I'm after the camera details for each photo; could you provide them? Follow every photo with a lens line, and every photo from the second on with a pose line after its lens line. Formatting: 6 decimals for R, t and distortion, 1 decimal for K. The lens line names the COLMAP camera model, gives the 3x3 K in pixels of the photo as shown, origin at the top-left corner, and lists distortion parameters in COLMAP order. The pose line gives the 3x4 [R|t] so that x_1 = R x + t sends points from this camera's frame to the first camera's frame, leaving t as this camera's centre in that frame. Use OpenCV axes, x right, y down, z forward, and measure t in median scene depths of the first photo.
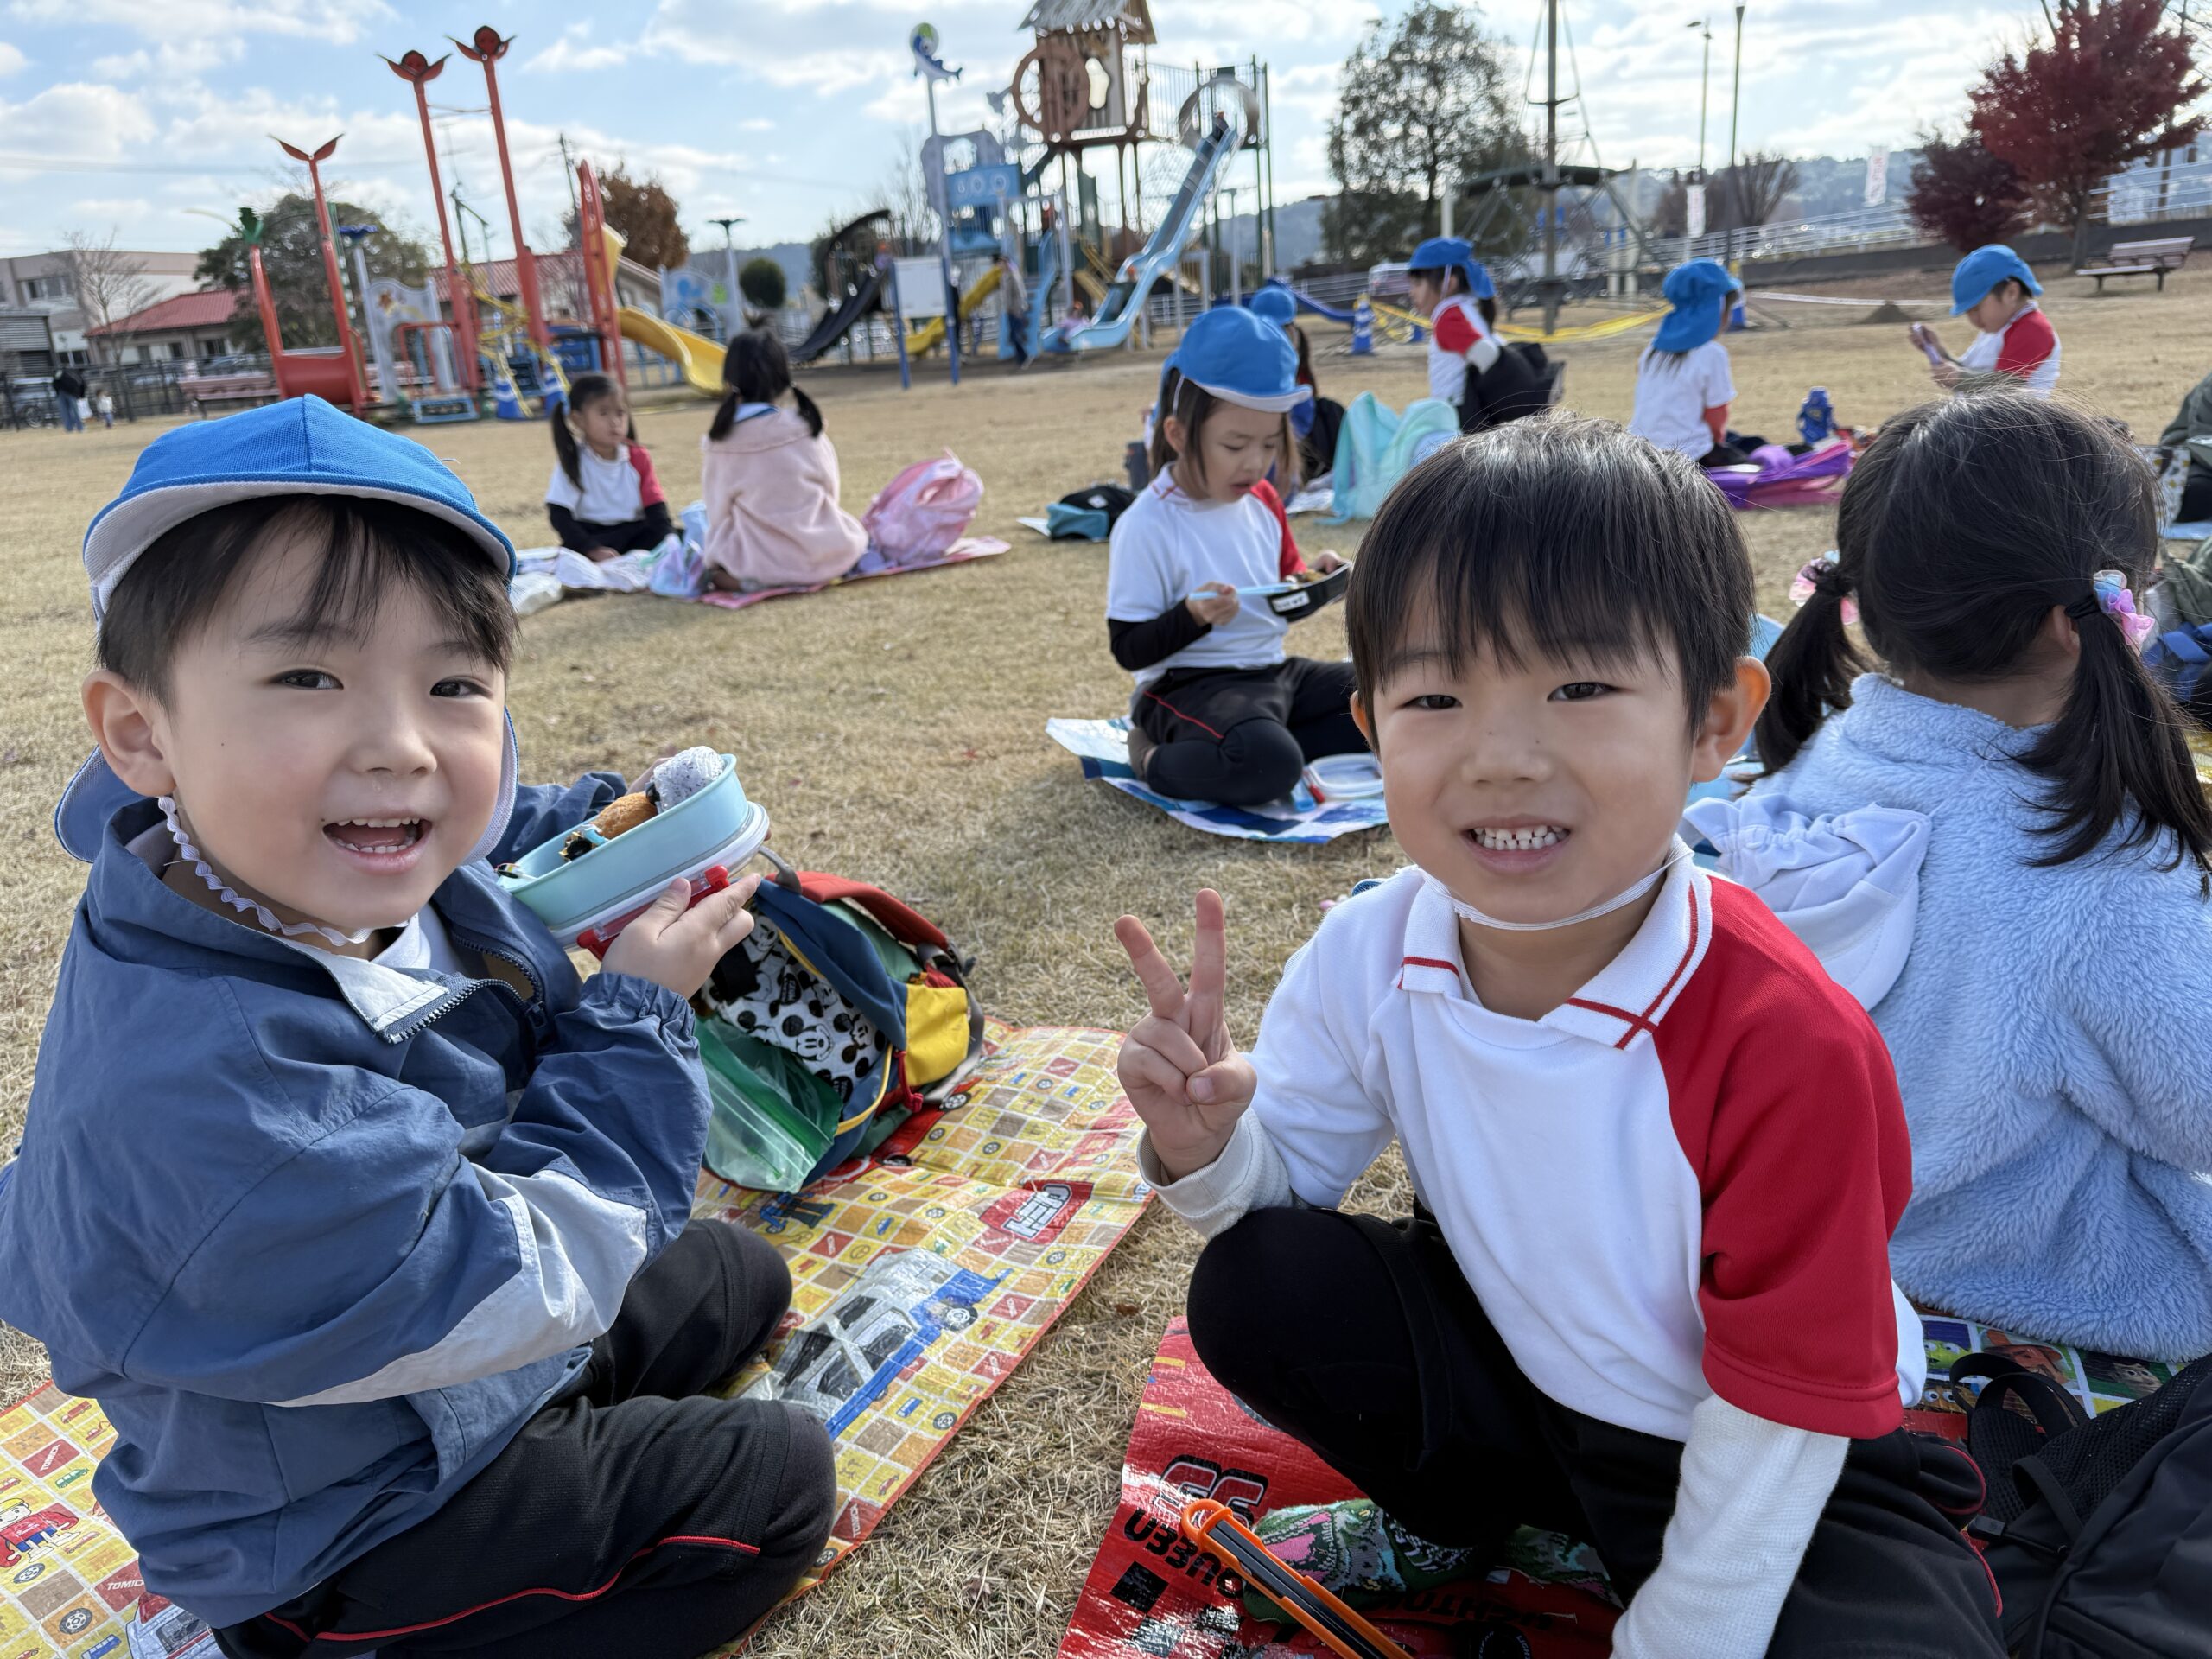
lens RADIAL K [[1534.0, 0, 1106.0], [0, 1534.0, 829.5], [0, 0, 1]] dist [-0.000556, -0.000716]
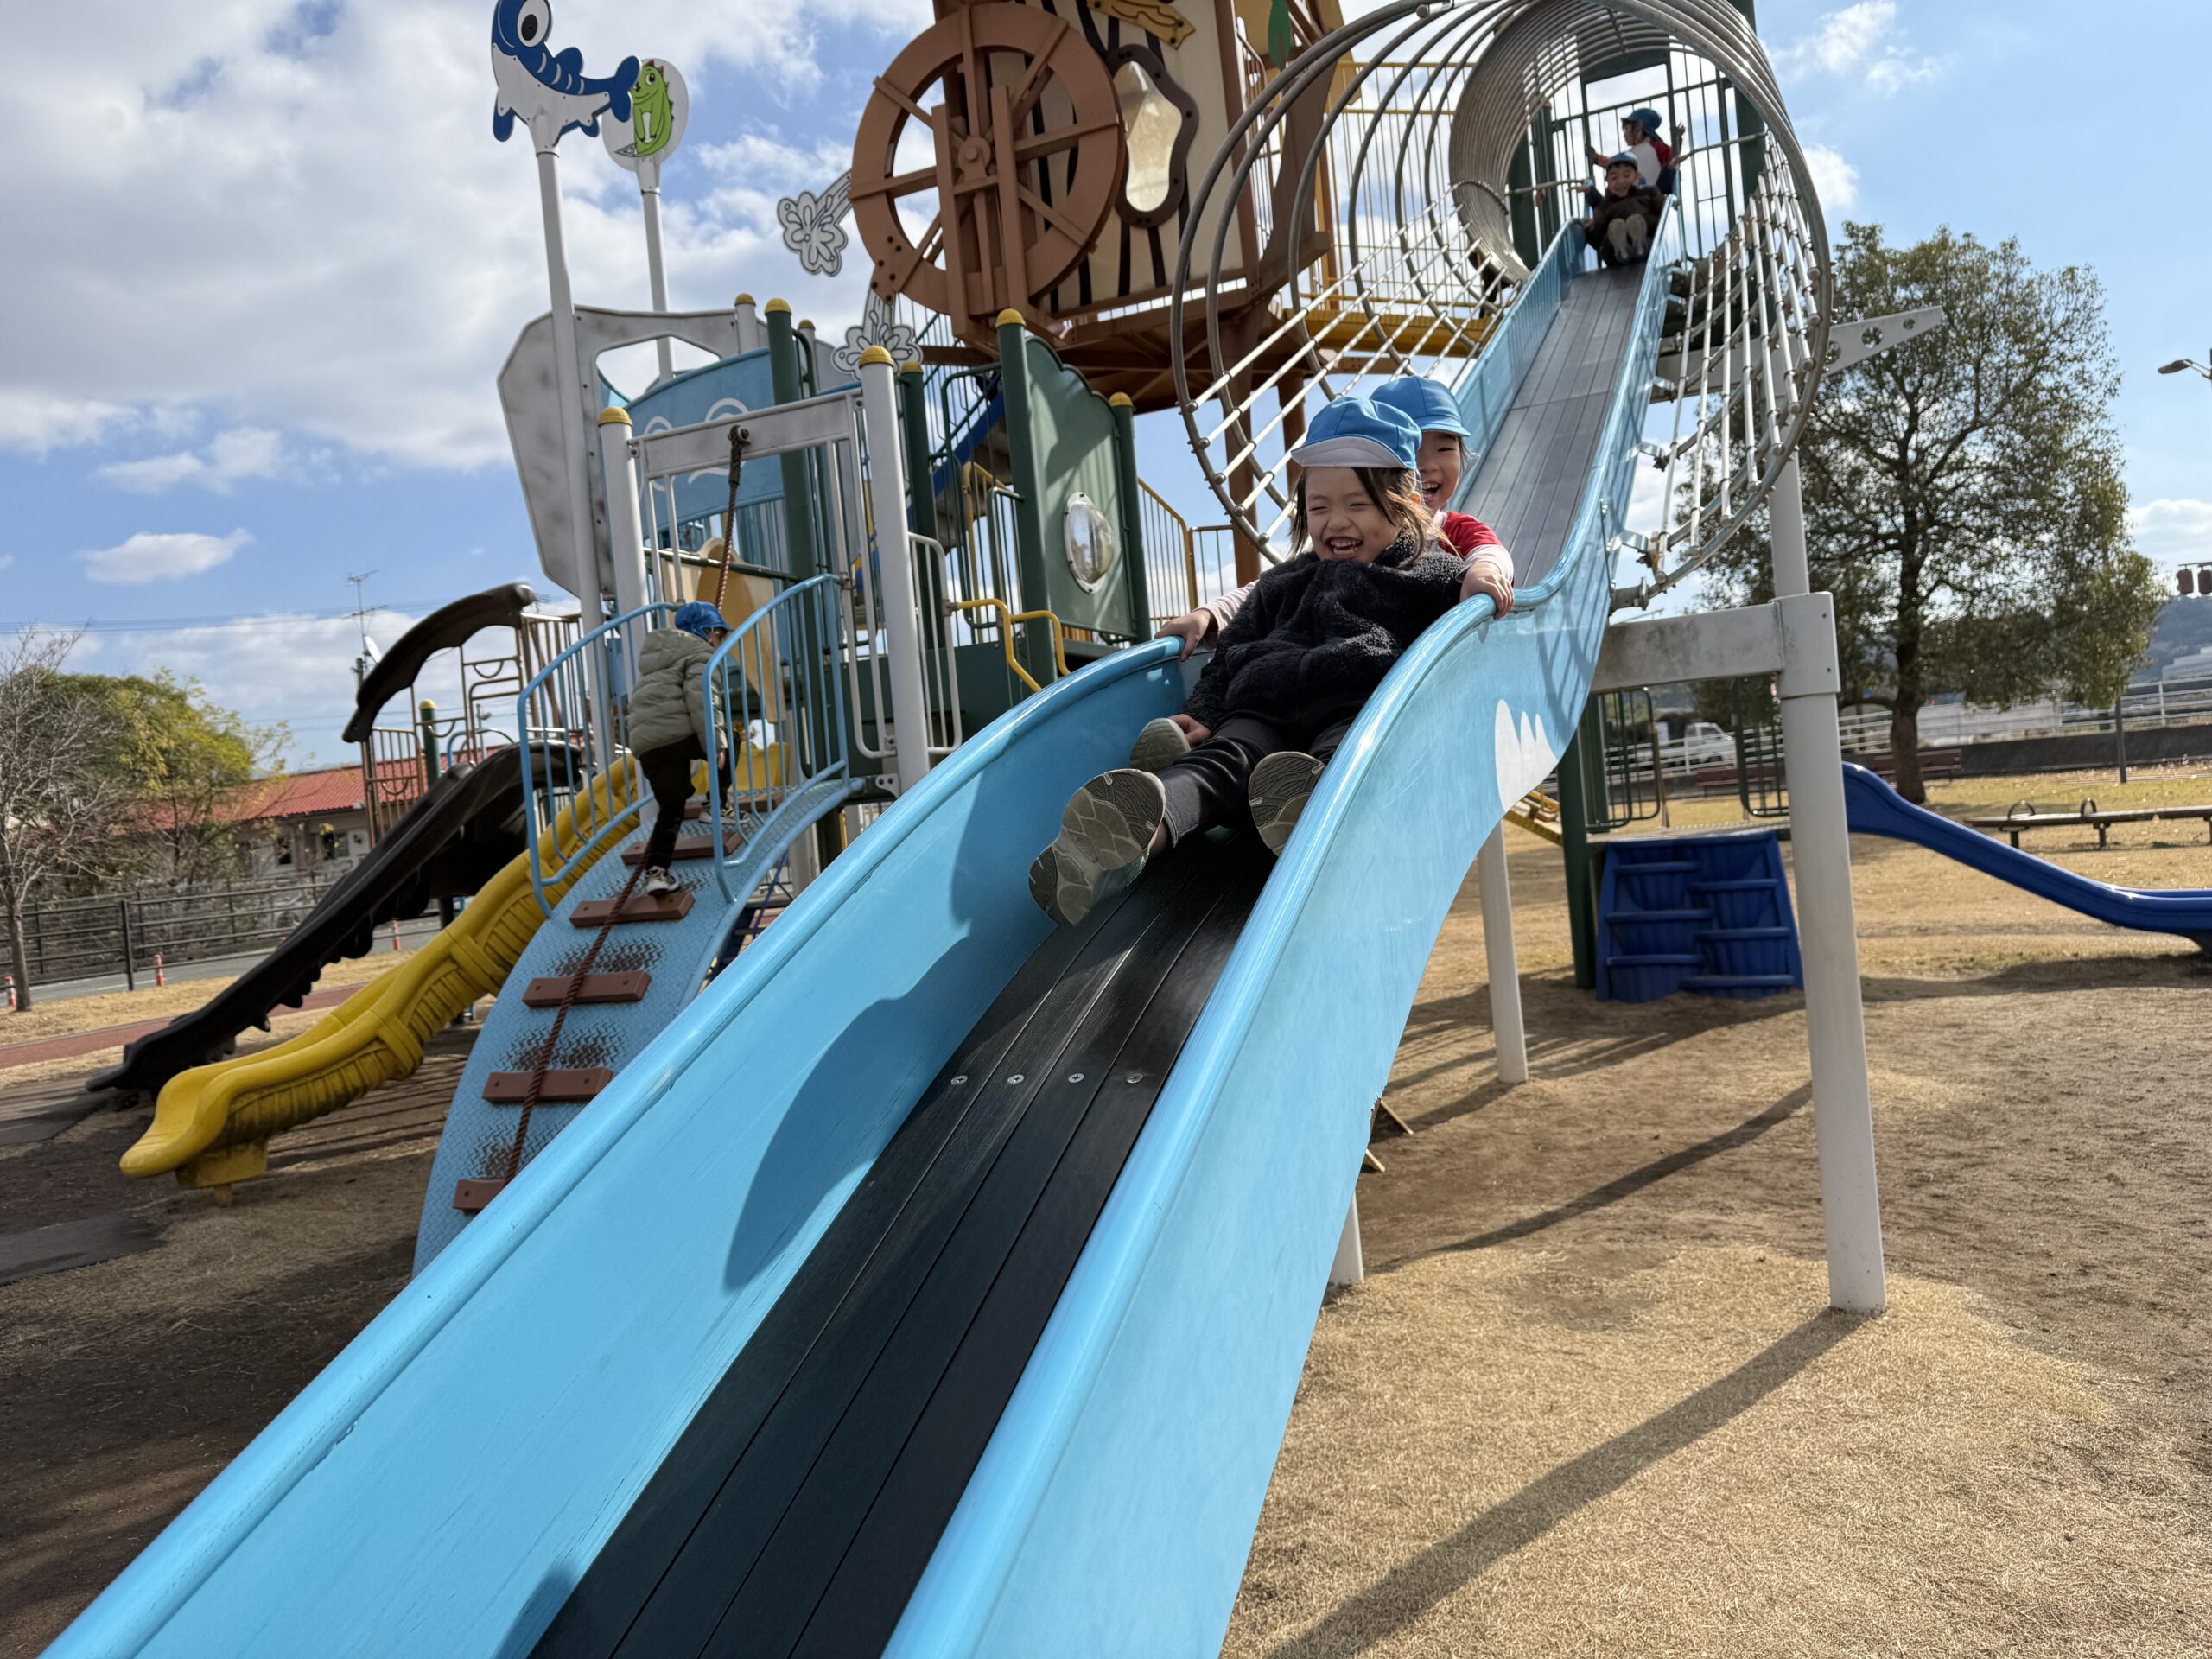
lens RADIAL K [[1534.0, 0, 1106.0], [0, 1534.0, 829.5], [0, 0, 1]] dist [-0.000556, -0.000716]
pose [[0.994759, -0.015180, -0.101117, 0.013055], [-0.015456, 0.955232, -0.295453, -0.281164], [0.101075, 0.295467, 0.949991, 0.767192]]
